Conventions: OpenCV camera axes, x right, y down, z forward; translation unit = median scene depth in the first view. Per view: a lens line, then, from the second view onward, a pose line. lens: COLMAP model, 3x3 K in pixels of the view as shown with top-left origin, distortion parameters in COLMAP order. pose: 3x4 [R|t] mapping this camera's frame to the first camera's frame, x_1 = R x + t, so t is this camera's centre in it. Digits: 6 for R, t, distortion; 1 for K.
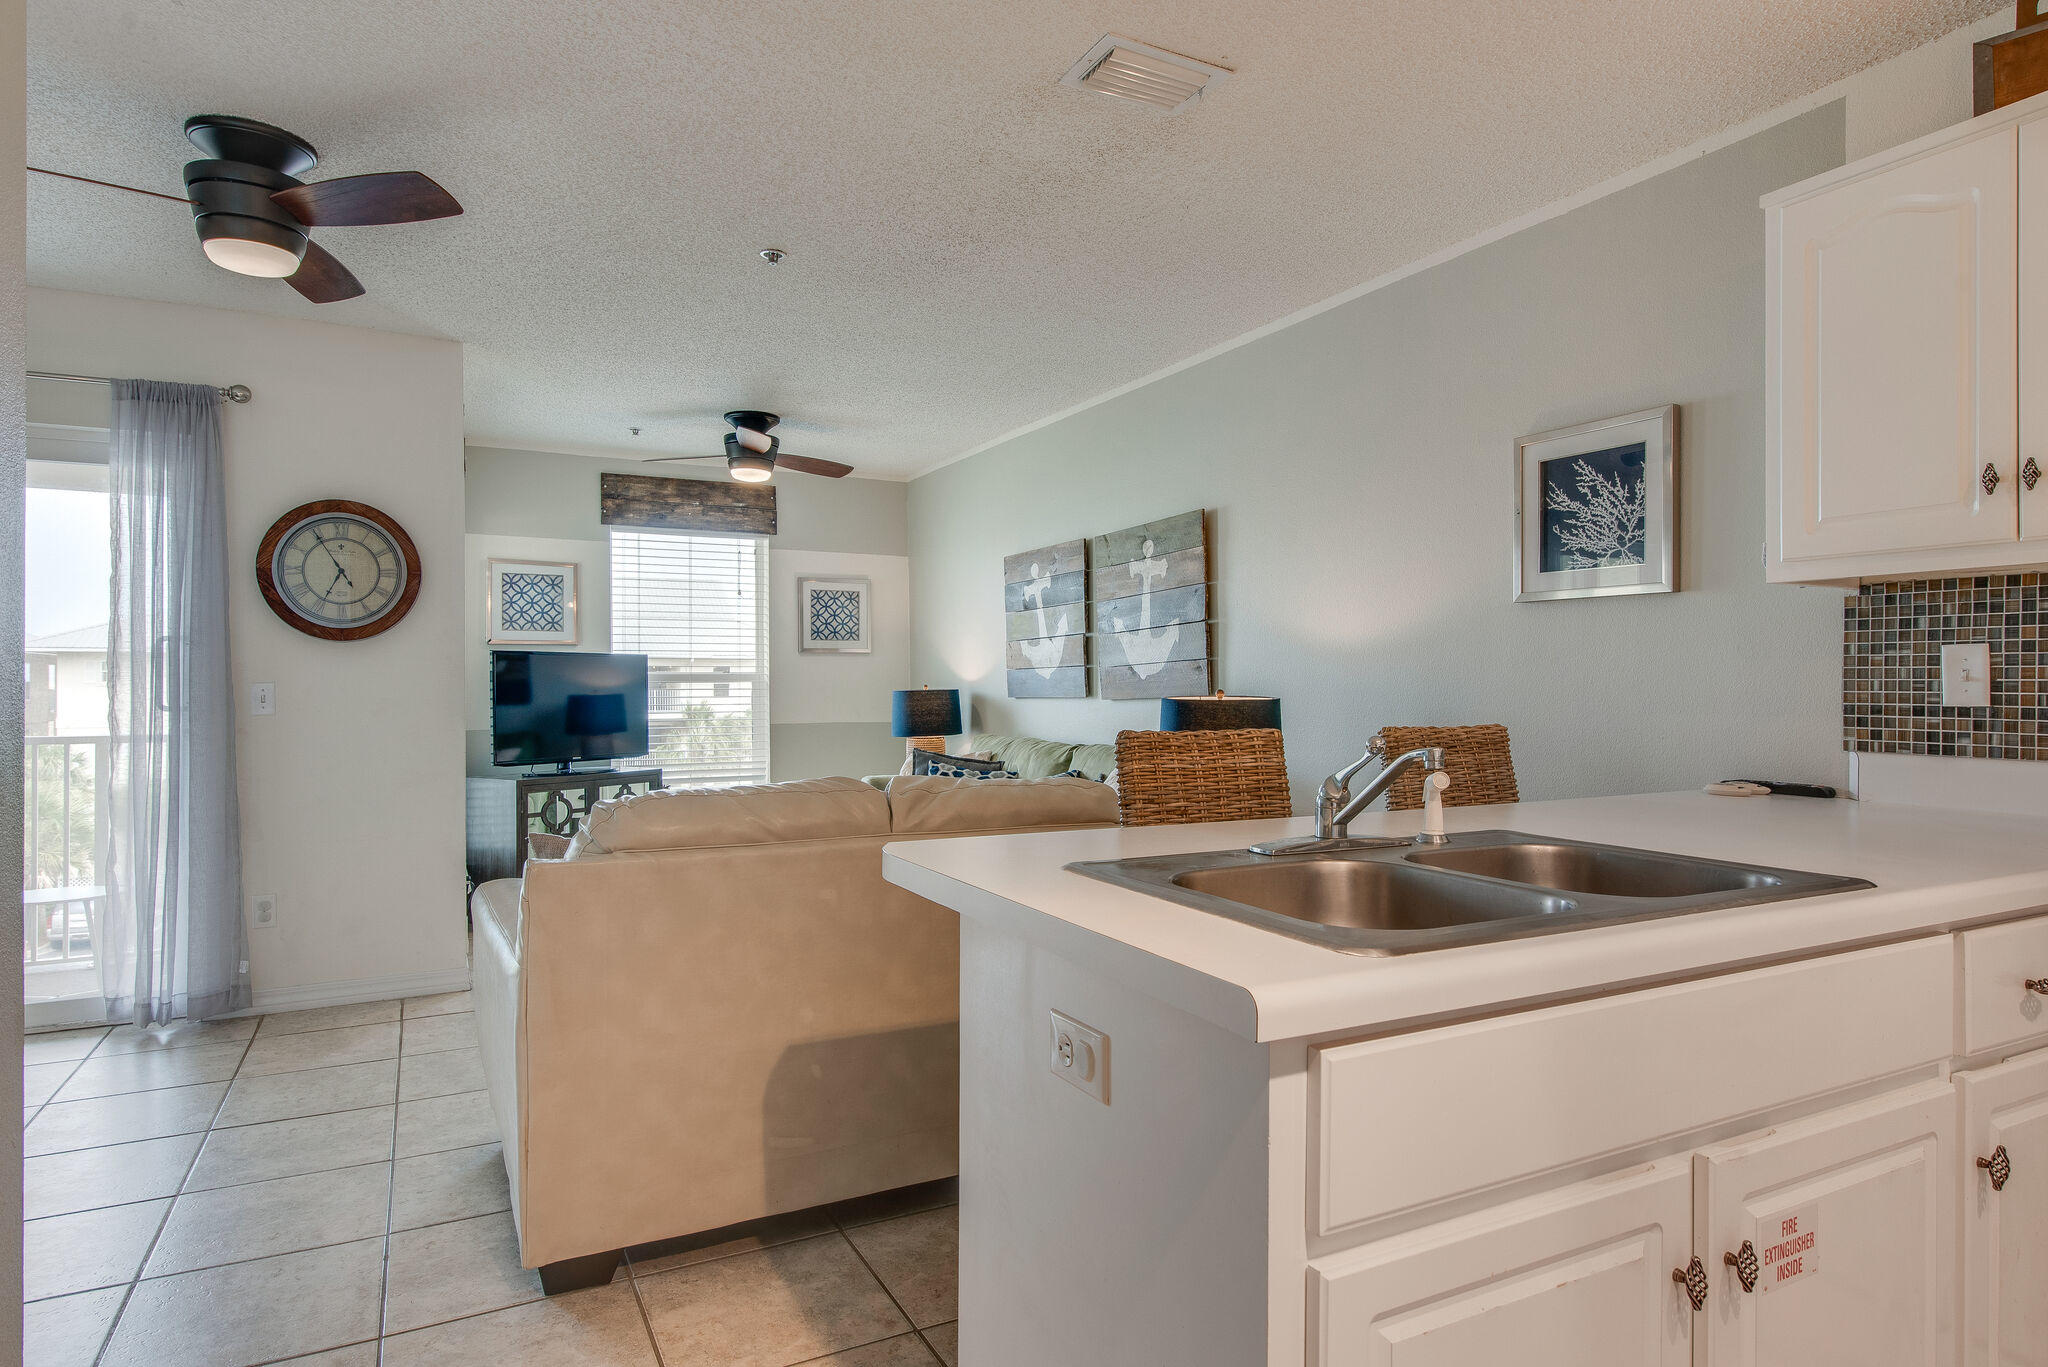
lens RADIAL K [[1138.7, 0, 1033.0], [0, 1138.7, 682.1], [0, 0, 1]] dist [0.006179, -0.001503]
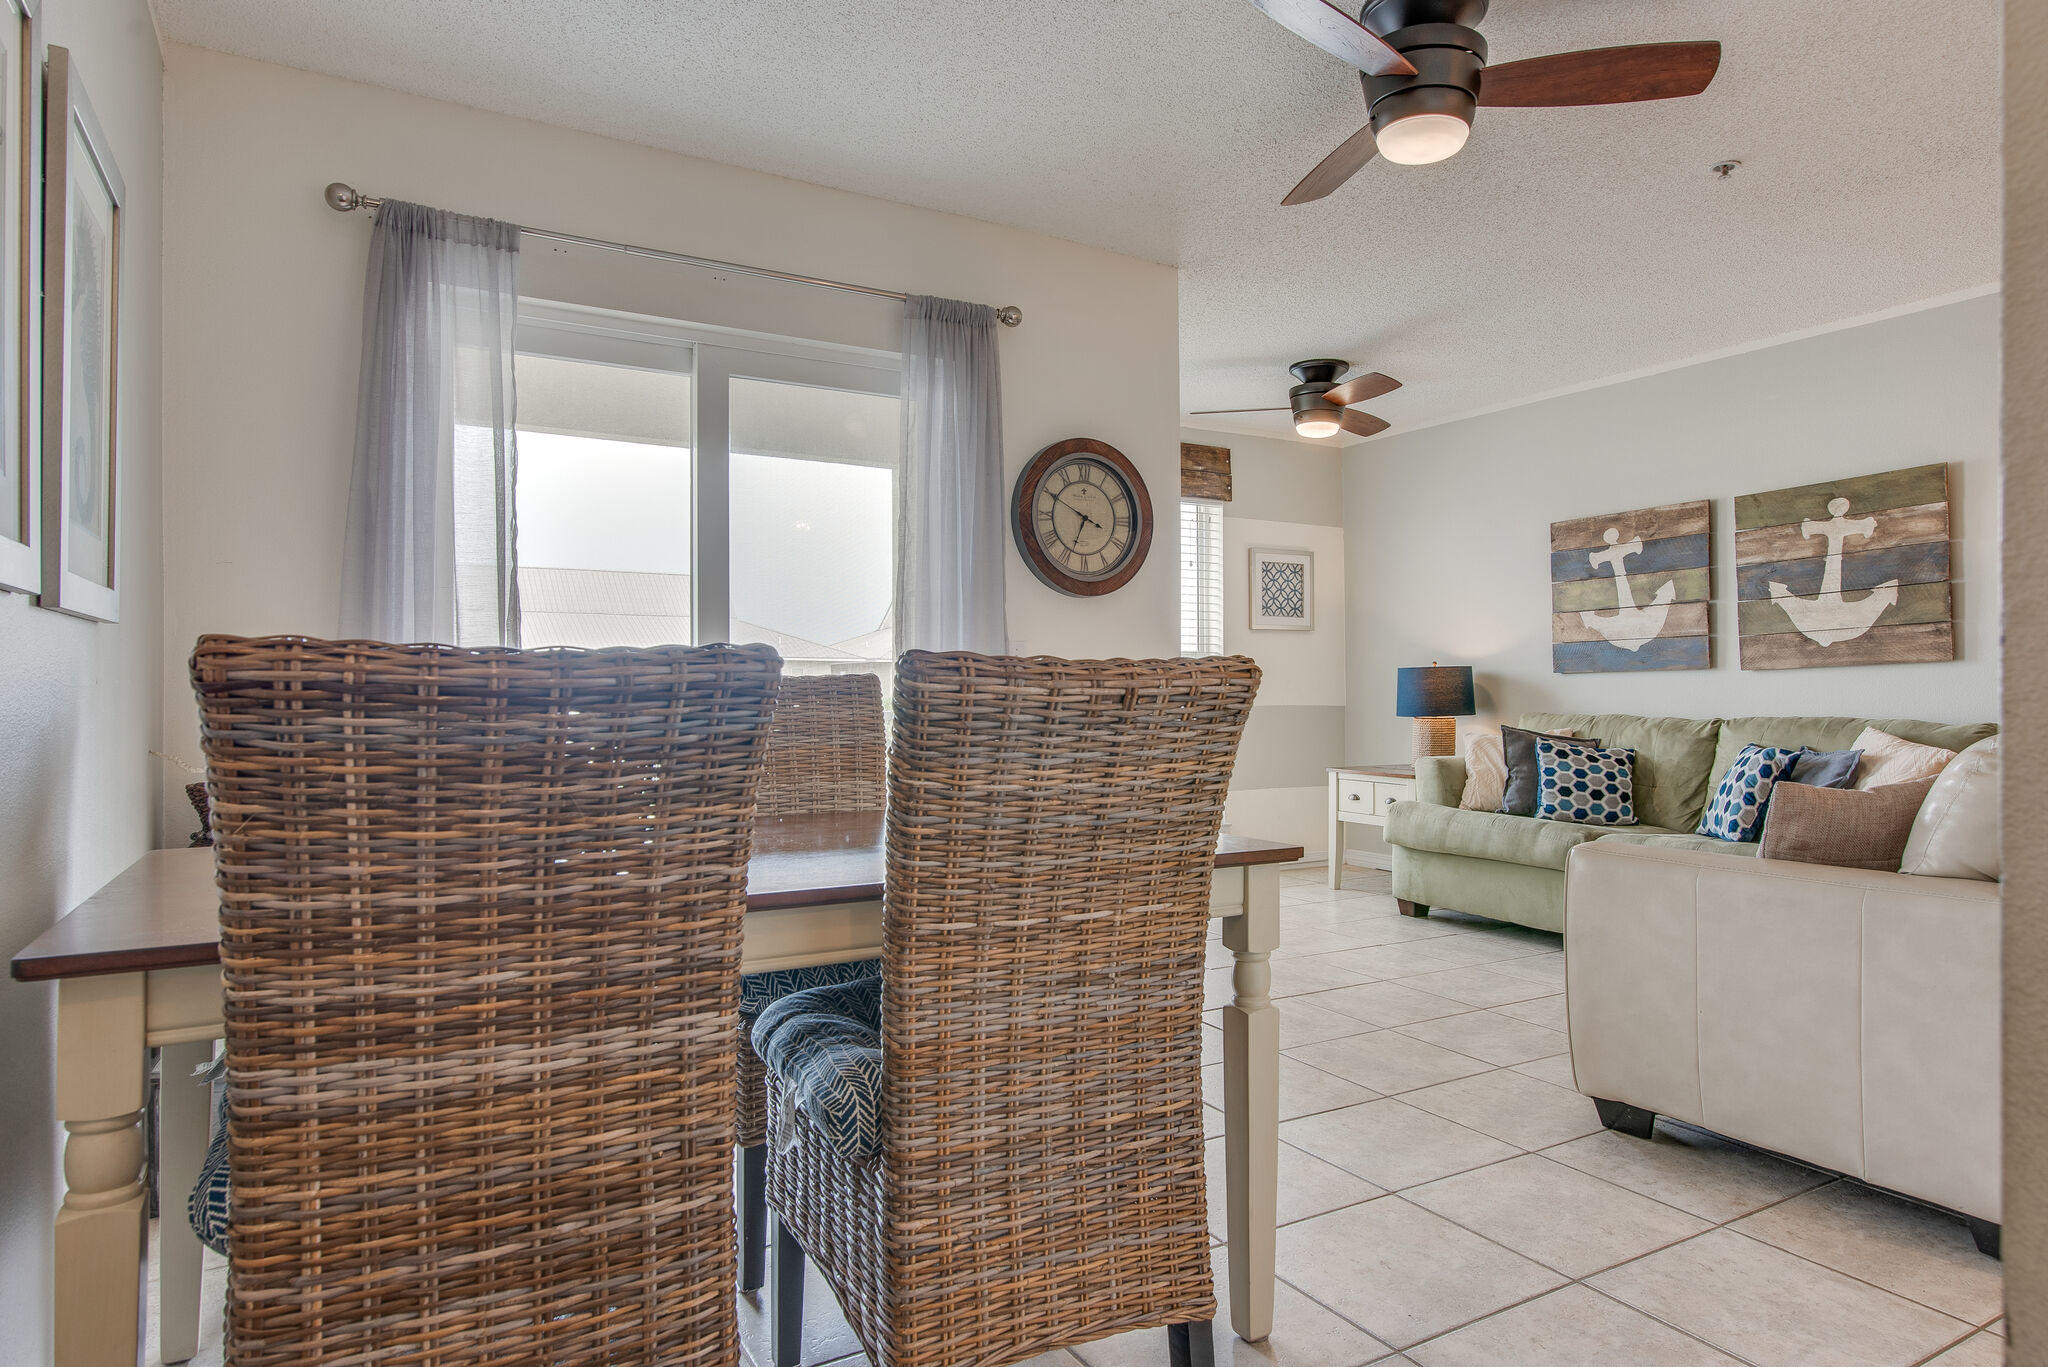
lens RADIAL K [[1199.6, 0, 1080.2], [0, 1199.6, 695.7], [0, 0, 1]] dist [0.004923, -0.006199]
pose [[0.998235, -0.000867, 0.059384, -0.656142], [0.000533, 0.999984, 0.005646, 0.037021], [-0.059388, -0.005604, 0.998219, 0.053943]]
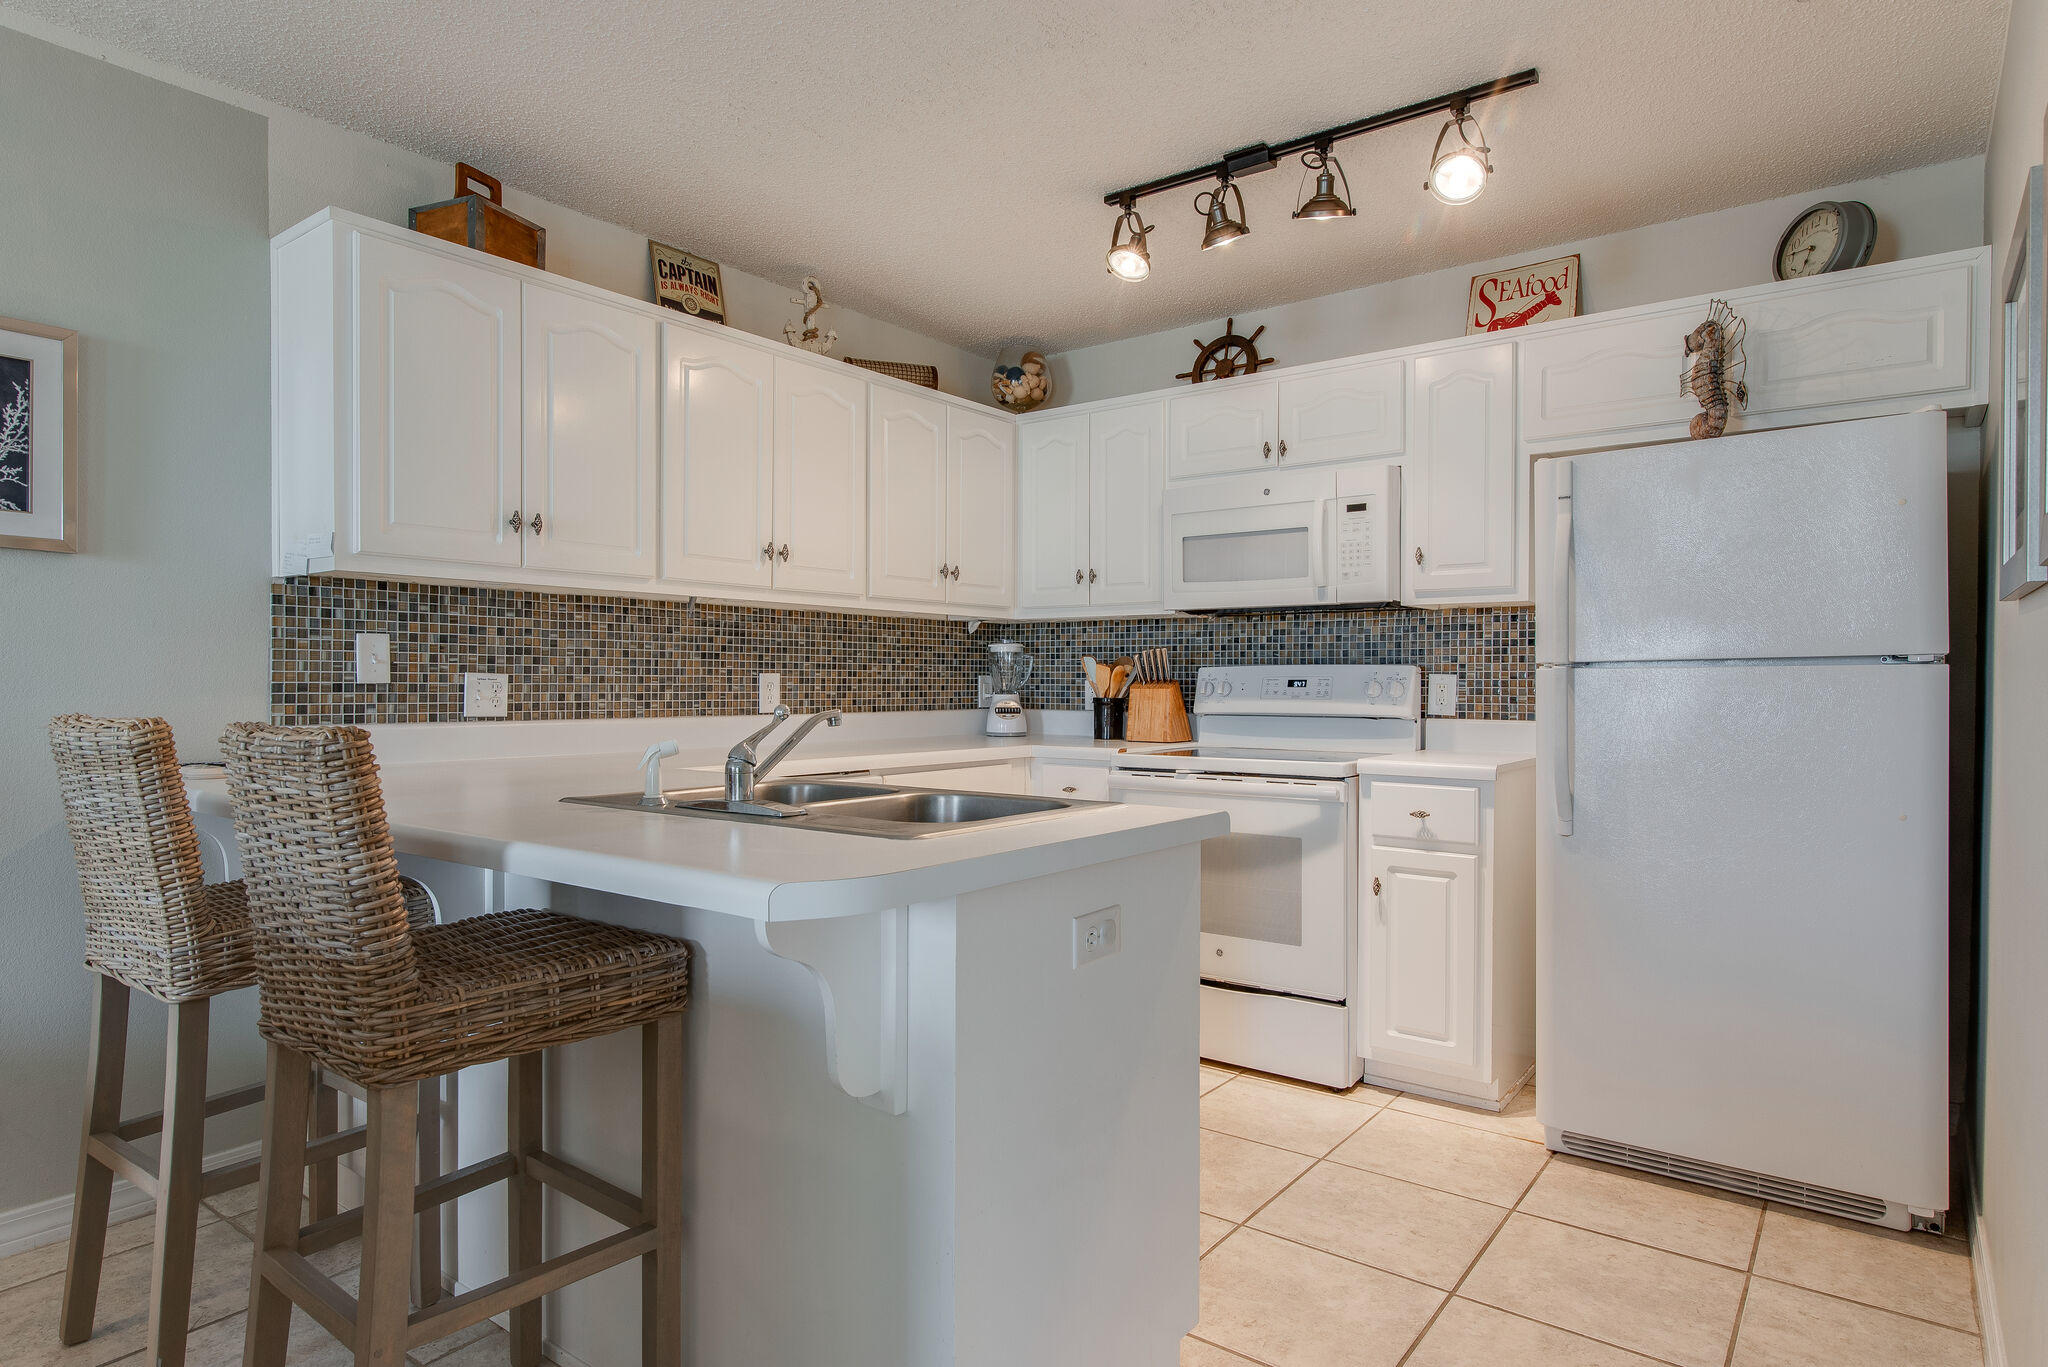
lens RADIAL K [[1138.7, 0, 1037.4], [0, 1138.7, 684.9], [0, 0, 1]] dist [0.006179, -0.001503]
pose [[-0.432952, -0.004738, 0.901404, -0.339043], [-0.005190, 0.999983, 0.002764, 0.008501], [-0.901402, -0.003482, -0.432969, 0.476683]]
